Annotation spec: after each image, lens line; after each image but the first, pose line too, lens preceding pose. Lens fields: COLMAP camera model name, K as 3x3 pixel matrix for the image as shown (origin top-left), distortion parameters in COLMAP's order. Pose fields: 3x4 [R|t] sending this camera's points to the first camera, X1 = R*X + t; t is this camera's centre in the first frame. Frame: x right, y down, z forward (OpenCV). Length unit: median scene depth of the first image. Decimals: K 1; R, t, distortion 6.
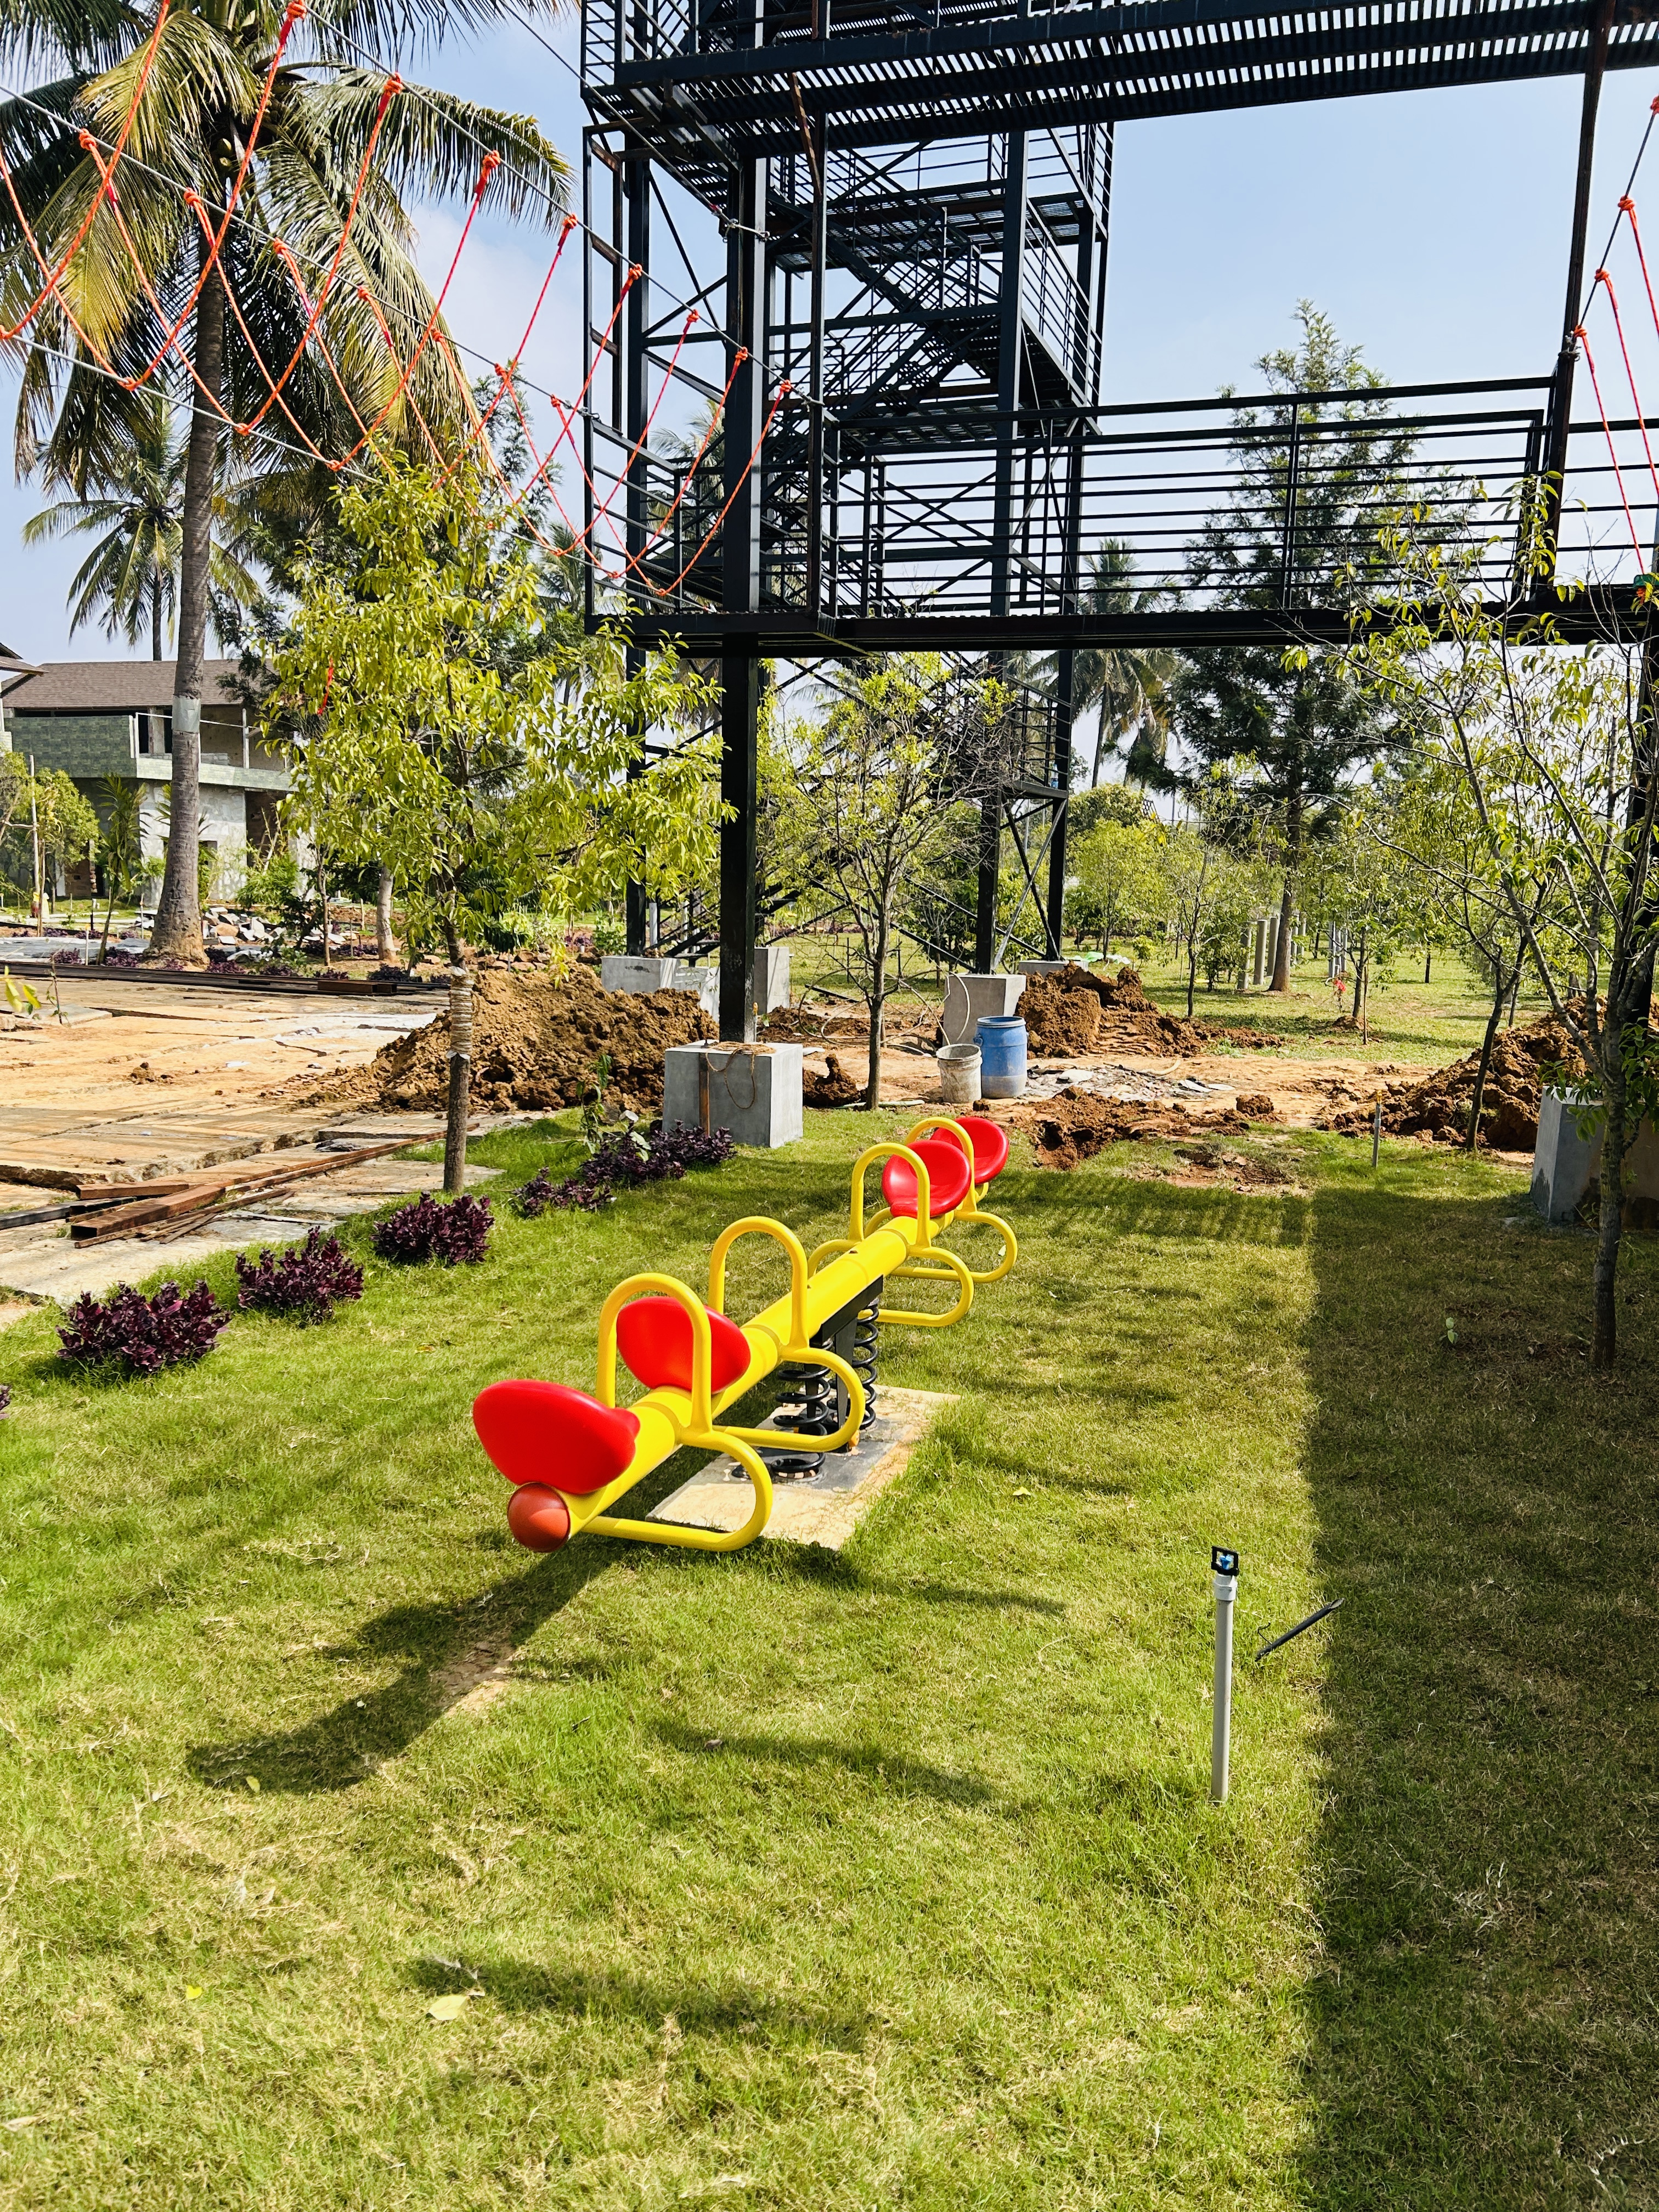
lens RADIAL K [[1572.8, 0, 949.0], [0, 1572.8, 1098.4], [0, 0, 1]] dist [0.121757, -0.103101]
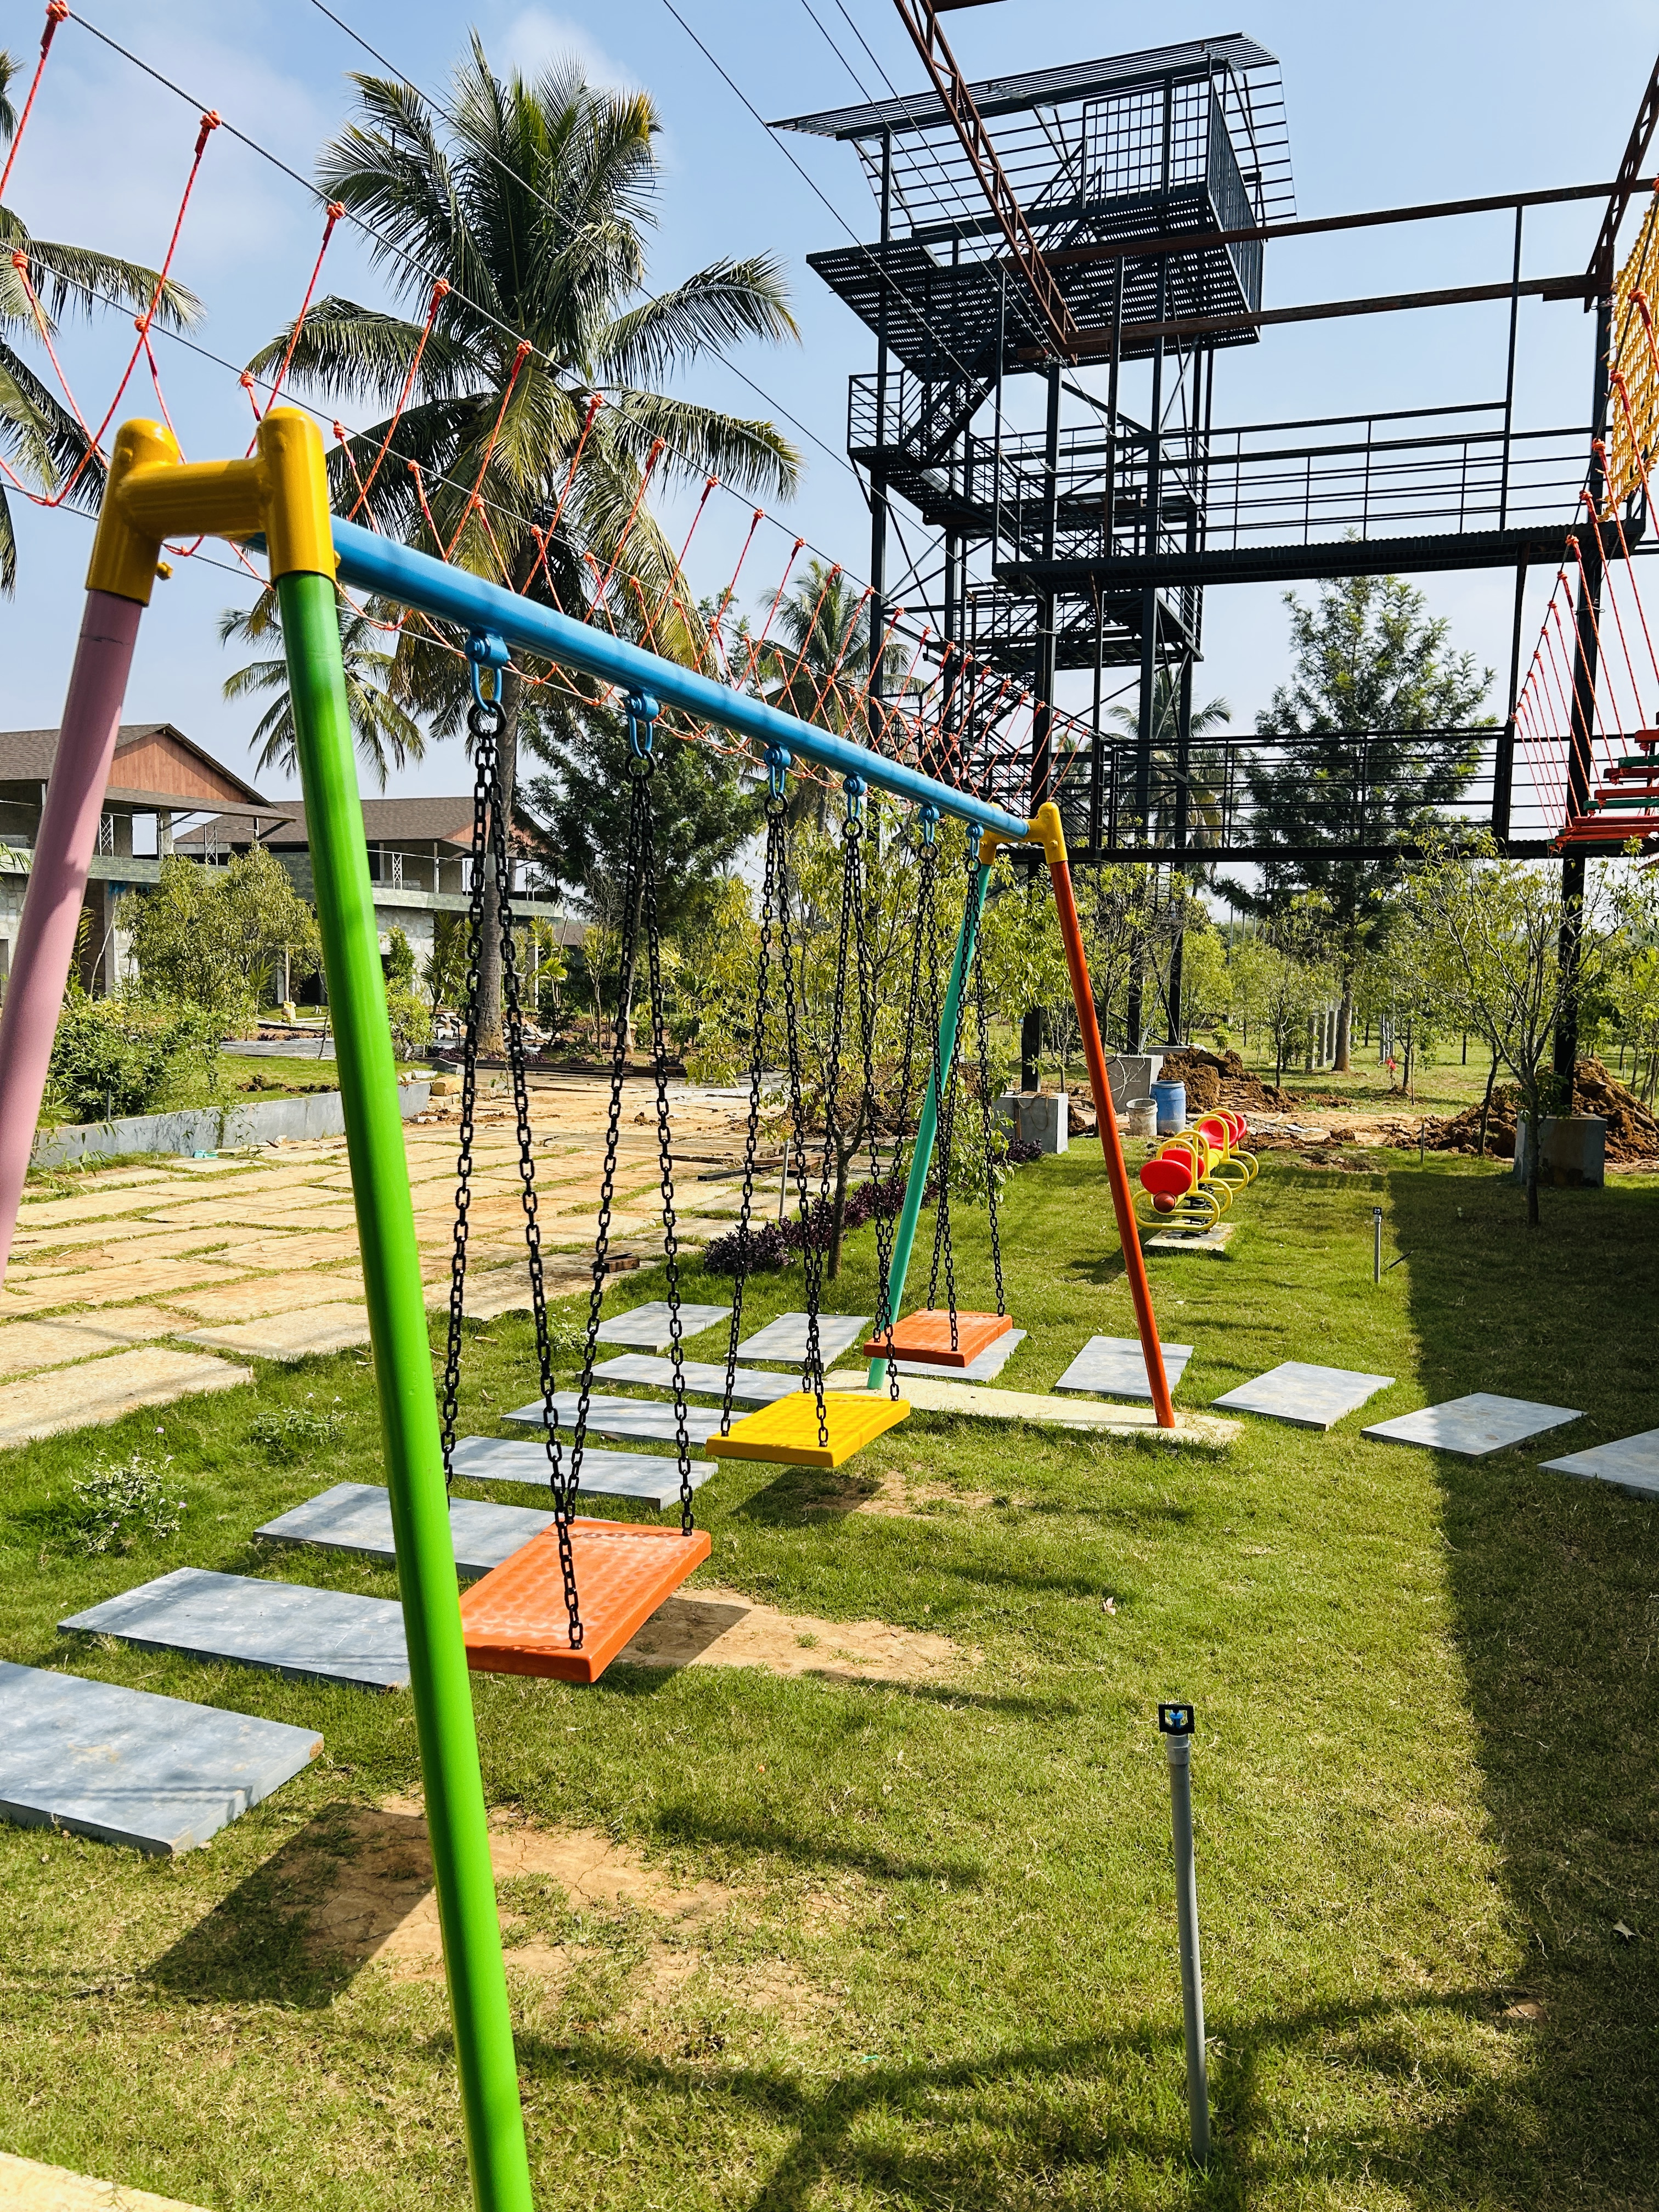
lens RADIAL K [[1572.8, 0, 949.0], [0, 1572.8, 1098.4], [0, 0, 1]] dist [0.121757, -0.103101]
pose [[0.999619, -0.007407, -0.026575, -0.101458], [0.005826, 0.998237, -0.059075, 0.039246], [0.026966, 0.058897, 0.997900, -0.377690]]
